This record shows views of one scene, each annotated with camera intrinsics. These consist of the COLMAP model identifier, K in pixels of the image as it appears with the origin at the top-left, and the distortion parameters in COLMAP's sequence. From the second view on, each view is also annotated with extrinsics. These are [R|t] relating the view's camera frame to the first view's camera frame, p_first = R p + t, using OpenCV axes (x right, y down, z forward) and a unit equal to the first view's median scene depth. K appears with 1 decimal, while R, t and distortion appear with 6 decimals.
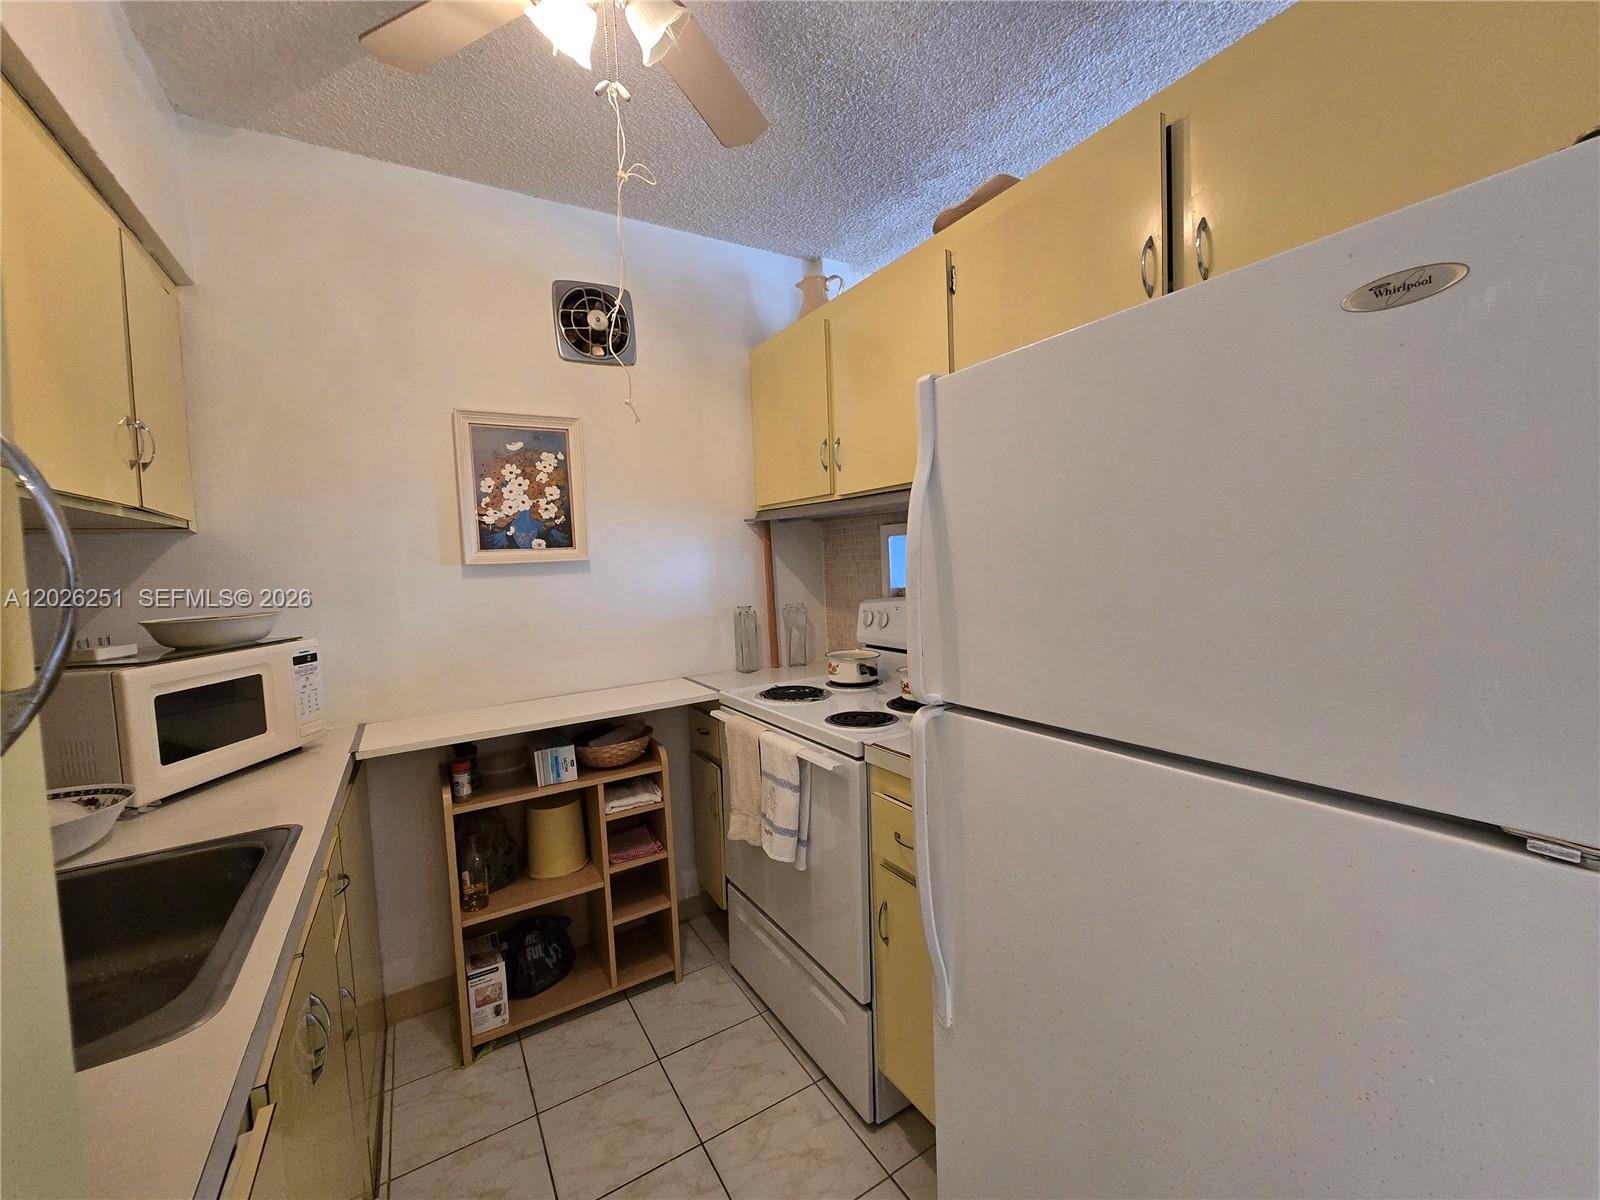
lens RADIAL K [[659.8, 0, 808.0], [0, 659.8, 594.7], [0, 0, 1]] dist [-0.002840, -0.000662]
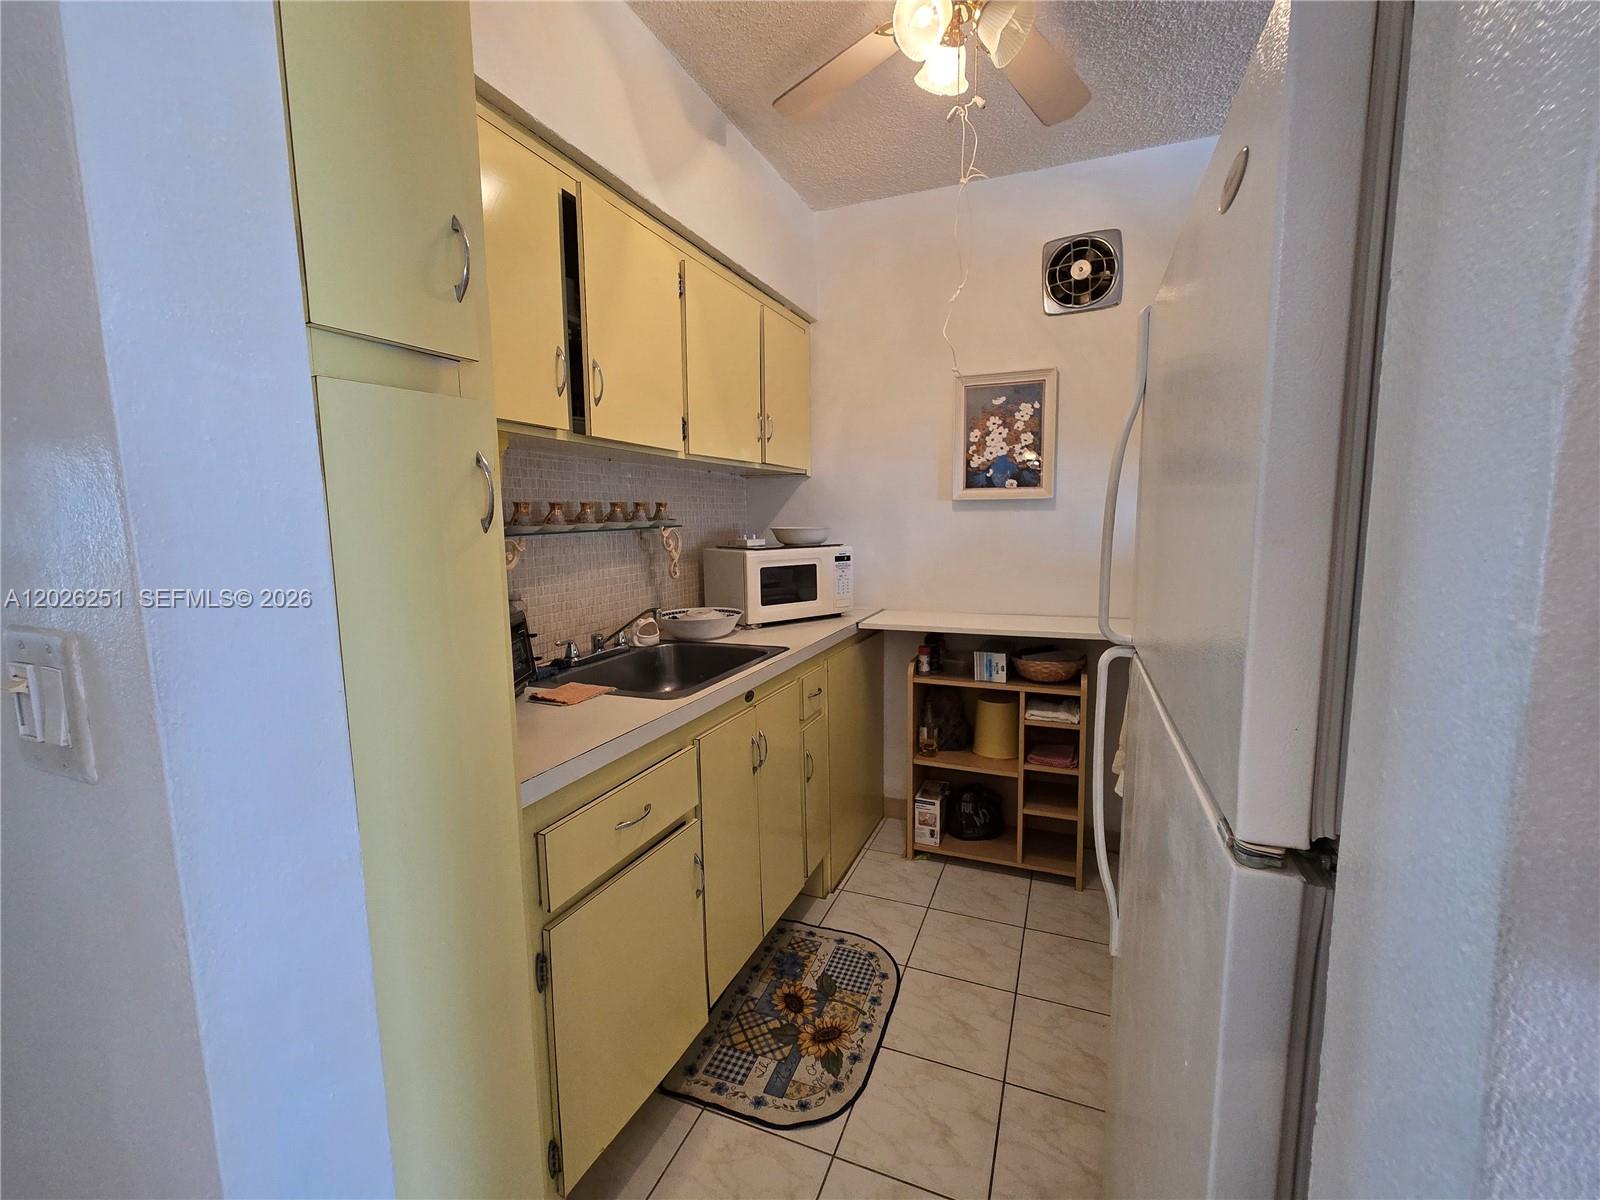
lens RADIAL K [[659.8, 0, 810.9], [0, 659.8, 598.5], [0, 0, 1]] dist [-0.002840, -0.000662]
pose [[0.590494, 0.137149, -0.795303, 0.359039], [-0.061256, 0.990228, 0.125282, 0.000489], [0.804714, -0.025261, 0.593125, 0.010045]]
